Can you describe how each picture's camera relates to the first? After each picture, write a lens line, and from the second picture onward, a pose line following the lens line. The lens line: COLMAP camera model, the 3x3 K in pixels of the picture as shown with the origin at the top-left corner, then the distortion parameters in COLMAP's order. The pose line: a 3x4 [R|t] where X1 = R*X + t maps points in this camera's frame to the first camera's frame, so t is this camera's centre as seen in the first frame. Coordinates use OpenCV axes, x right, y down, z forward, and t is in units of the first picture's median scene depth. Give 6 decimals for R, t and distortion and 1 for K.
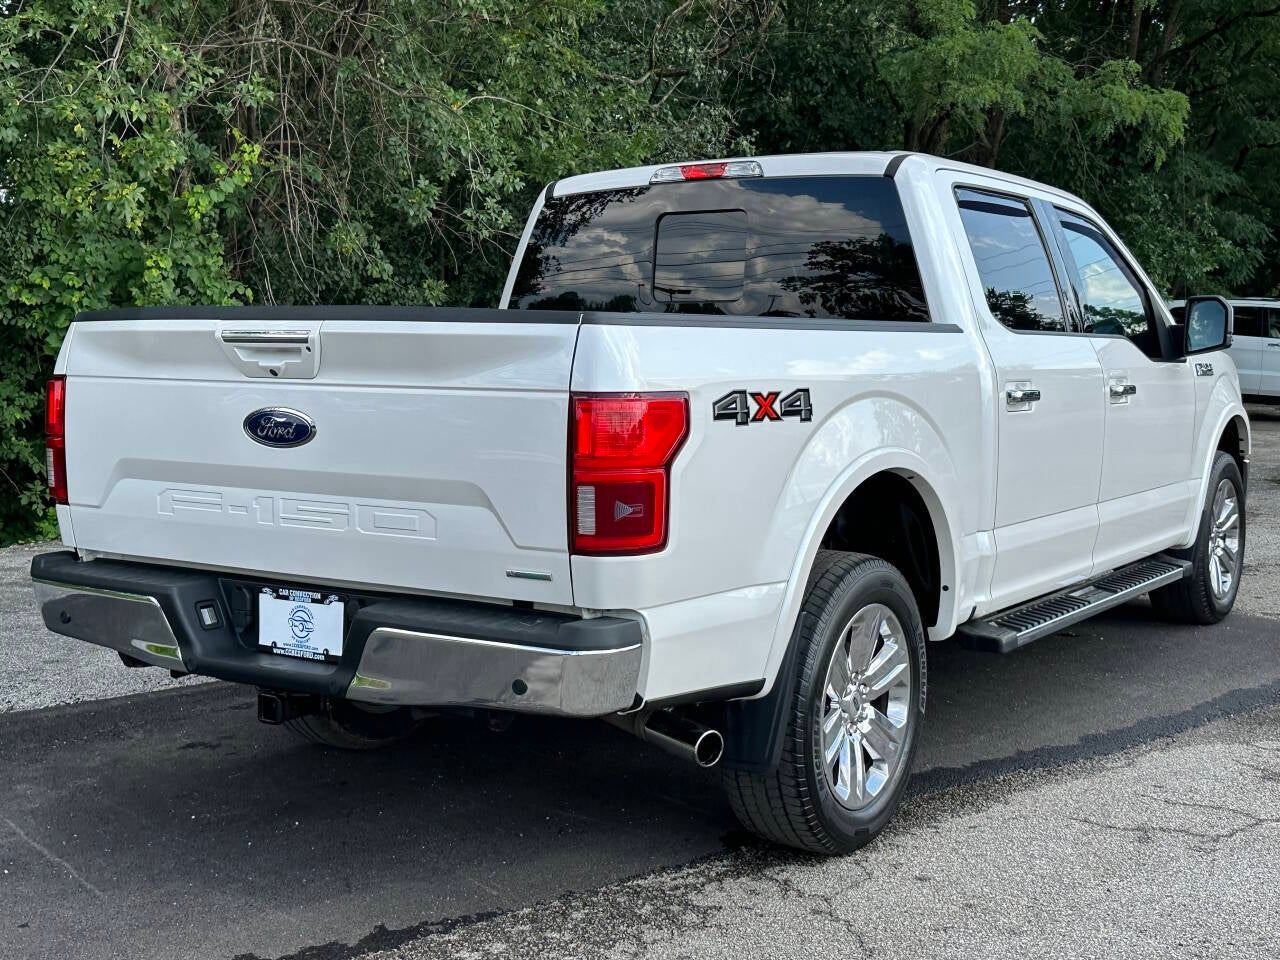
lens RADIAL K [[1483.3, 0, 640.0], [0, 1483.3, 480.0], [0, 0, 1]] dist [0.171503, -0.354540]
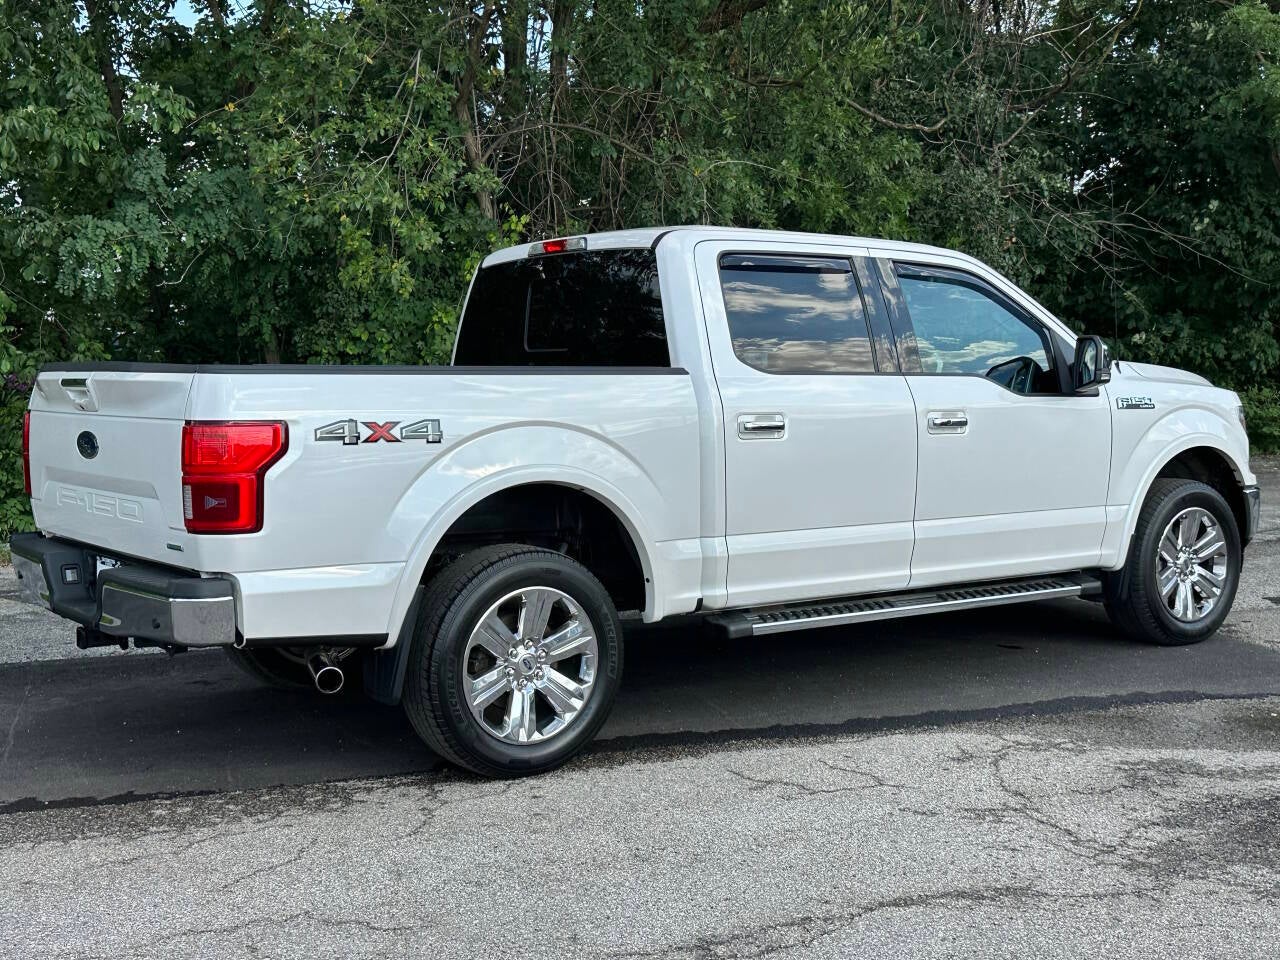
lens RADIAL K [[1456.7, 0, 640.0], [0, 1456.7, 480.0], [0, 0, 1]] dist [0.170925, -0.306369]
pose [[0.944379, 0.012937, -0.328603, 0.697175], [-0.020026, 0.999634, -0.018198, 0.013300], [0.328247, 0.023766, 0.944293, -0.176287]]
